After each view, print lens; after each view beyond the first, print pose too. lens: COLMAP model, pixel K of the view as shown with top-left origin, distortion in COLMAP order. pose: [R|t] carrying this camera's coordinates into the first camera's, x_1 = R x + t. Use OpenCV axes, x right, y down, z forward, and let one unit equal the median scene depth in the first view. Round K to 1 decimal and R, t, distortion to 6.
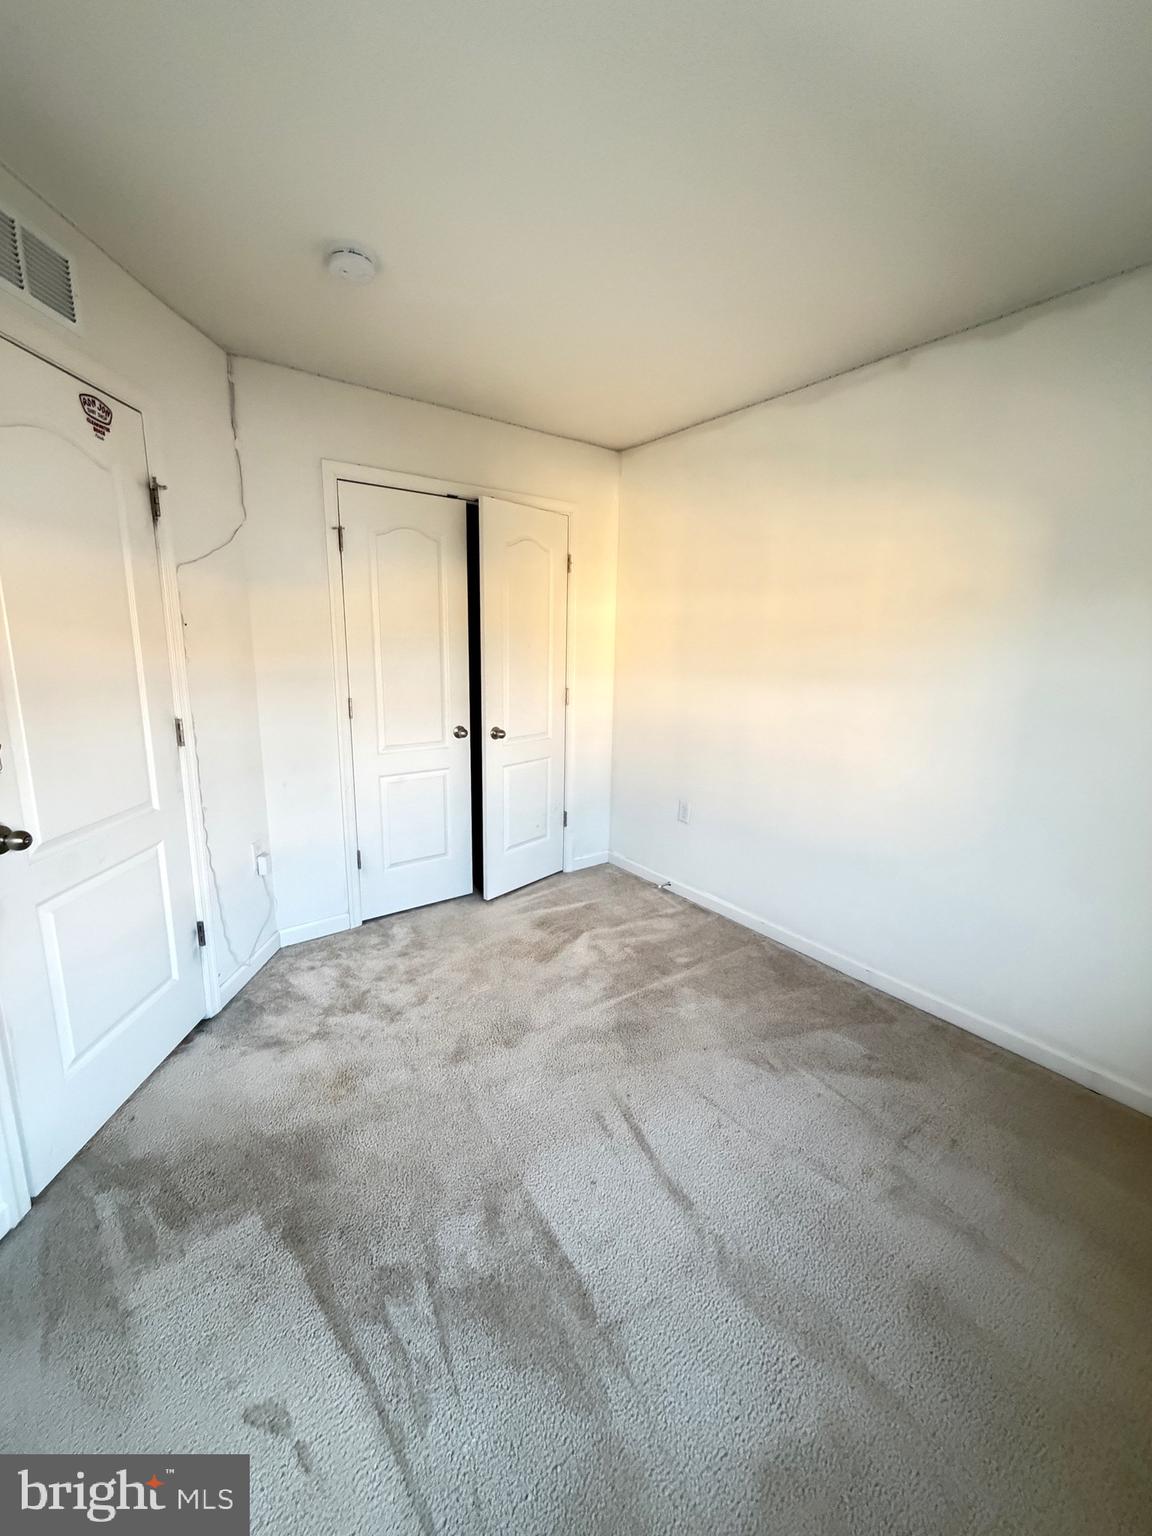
lens RADIAL K [[610.8, 0, 564.8], [0, 610.8, 769.3], [0, 0, 1]] dist [-0.002376, 0.001090]
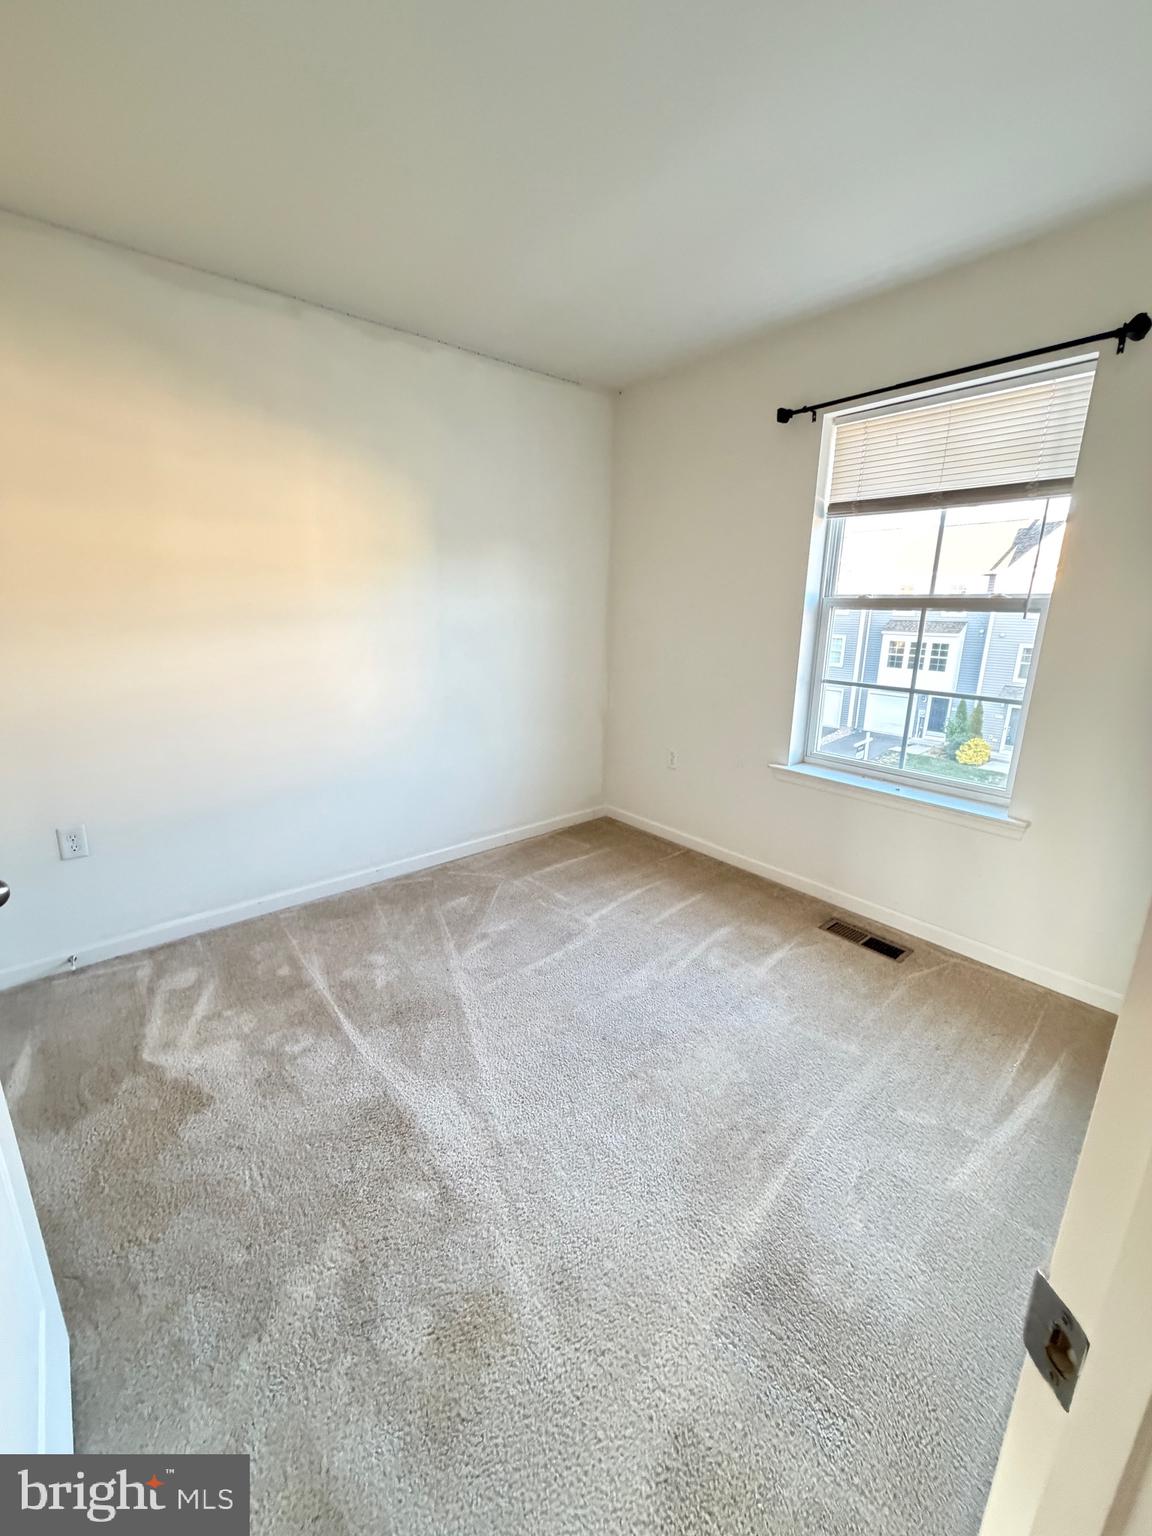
lens RADIAL K [[610.8, 0, 580.2], [0, 610.8, 773.5], [0, 0, 1]] dist [-0.002376, 0.001090]
pose [[-0.107201, -0.271594, 0.956423, -0.544135], [0.193368, 0.937902, 0.288009, -0.095156], [-0.975252, 0.215817, -0.048027, 0.562043]]
